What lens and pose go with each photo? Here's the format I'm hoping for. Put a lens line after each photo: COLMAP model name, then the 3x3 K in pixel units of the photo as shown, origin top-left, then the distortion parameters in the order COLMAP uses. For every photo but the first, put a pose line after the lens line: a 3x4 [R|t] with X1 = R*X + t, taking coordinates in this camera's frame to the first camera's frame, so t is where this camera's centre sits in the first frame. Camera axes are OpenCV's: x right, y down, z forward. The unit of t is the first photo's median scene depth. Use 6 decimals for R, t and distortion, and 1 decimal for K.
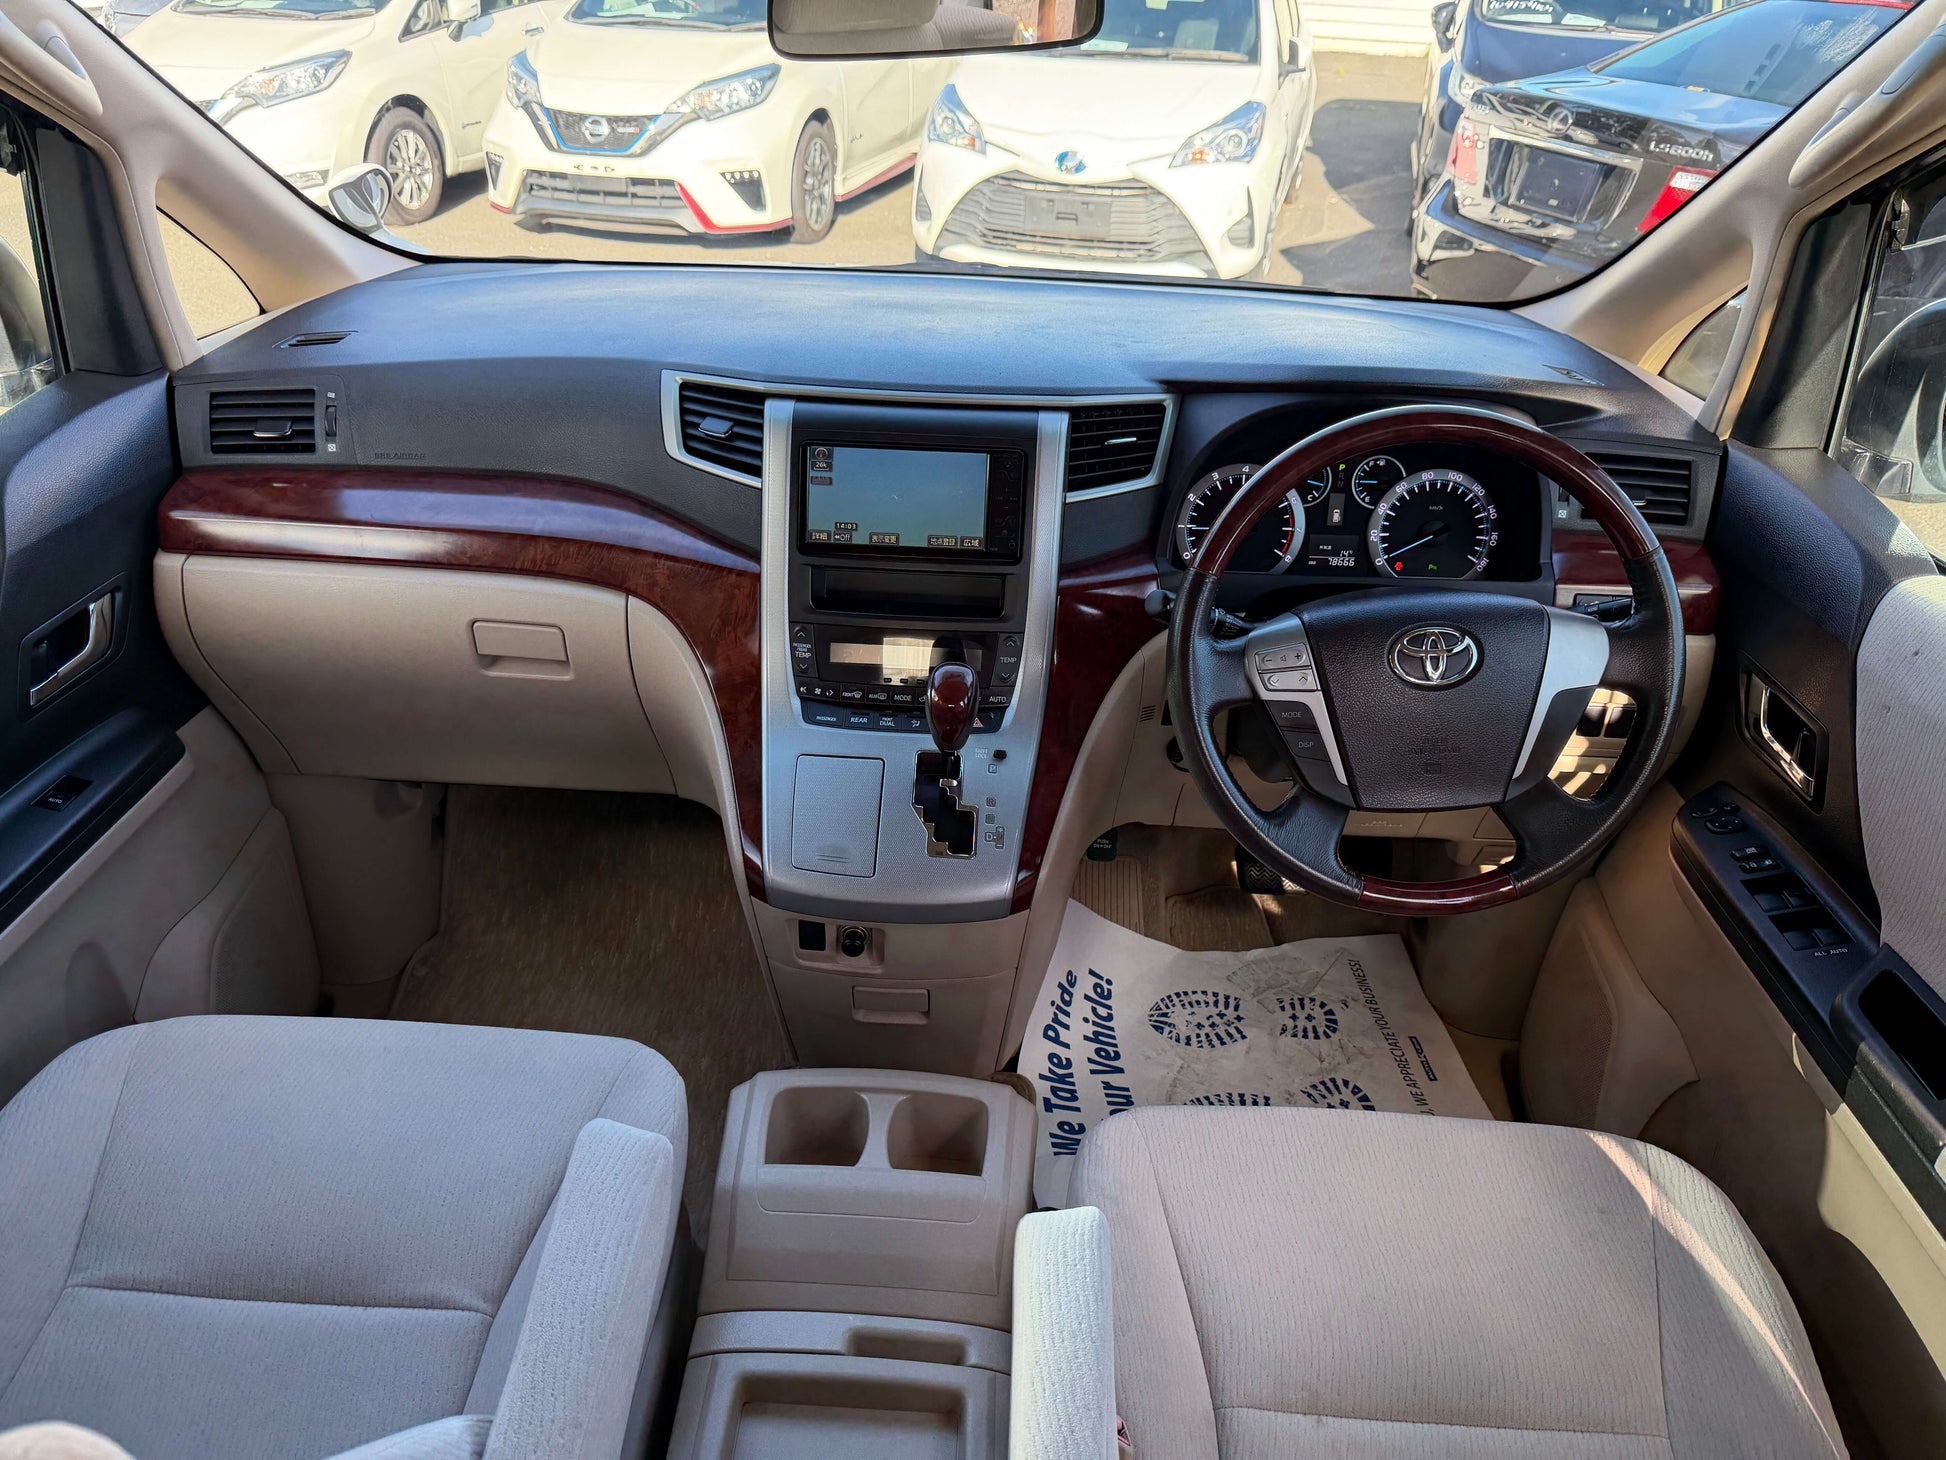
lens RADIAL K [[1384.6, 0, 972.5], [0, 1384.6, 833.2], [0, 0, 1]] dist [-0.009866, -0.006607]
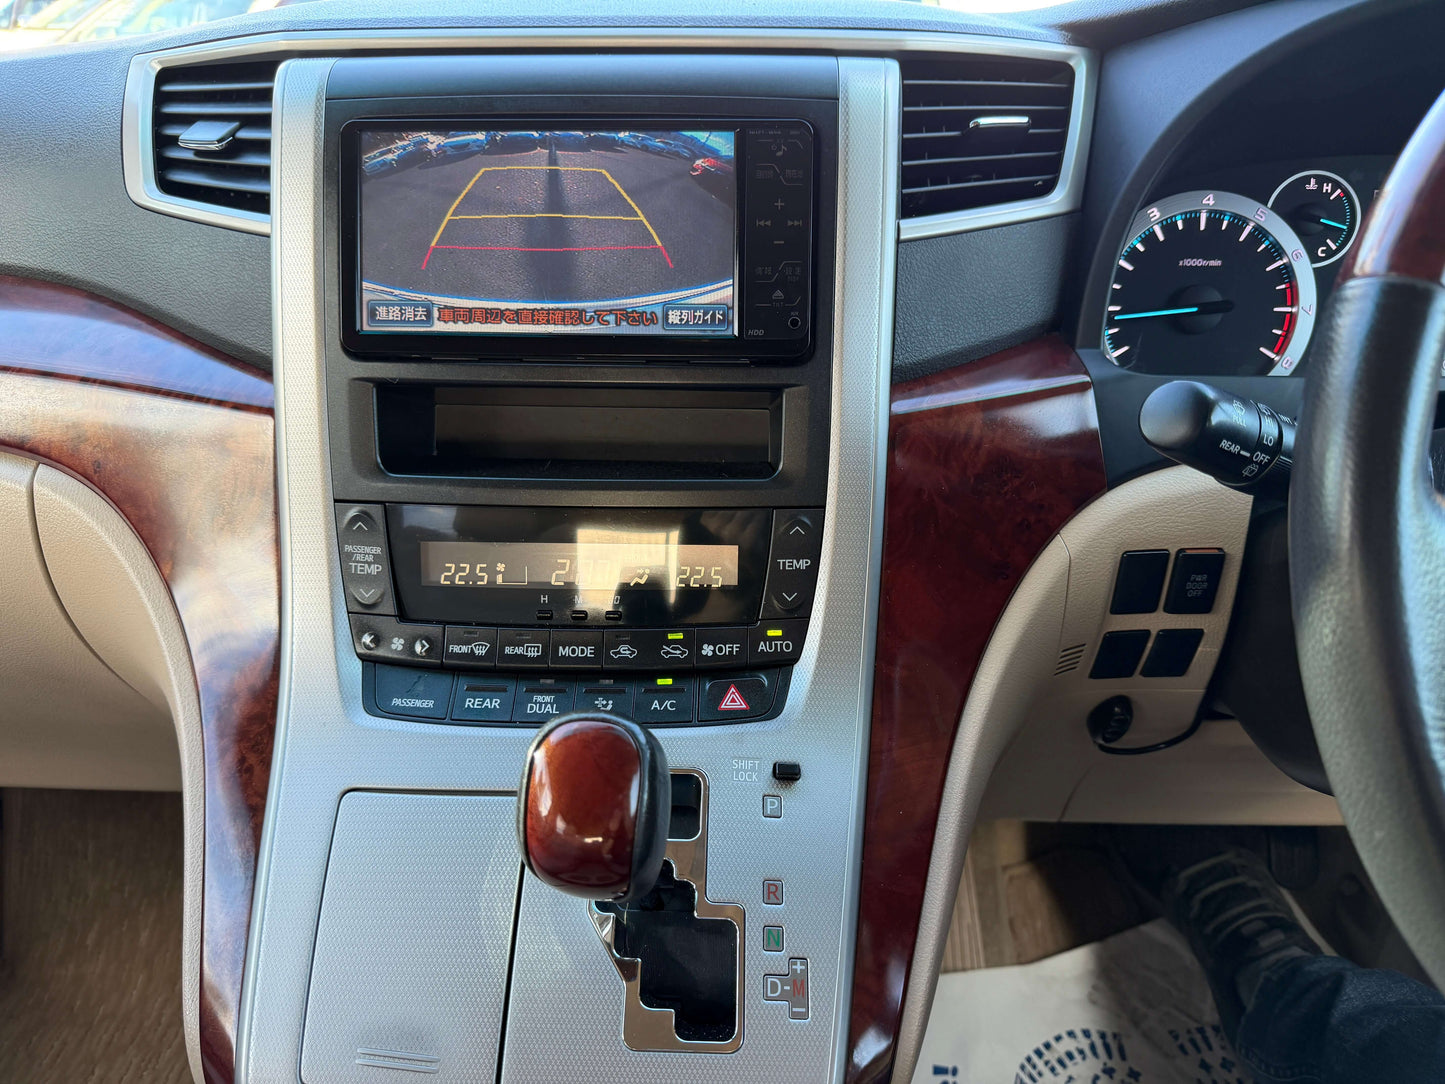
lens RADIAL K [[1027.6, 0, 721.8], [0, 1027.6, 593.0], [0, 0, 1]] dist [-0.015216, 0.001917]
pose [[0.999352, -0.035296, -0.007087, 0.002874], [0.034523, 0.995401, -0.089356, -0.083477], [0.010208, 0.089053, 0.995975, 0.638980]]
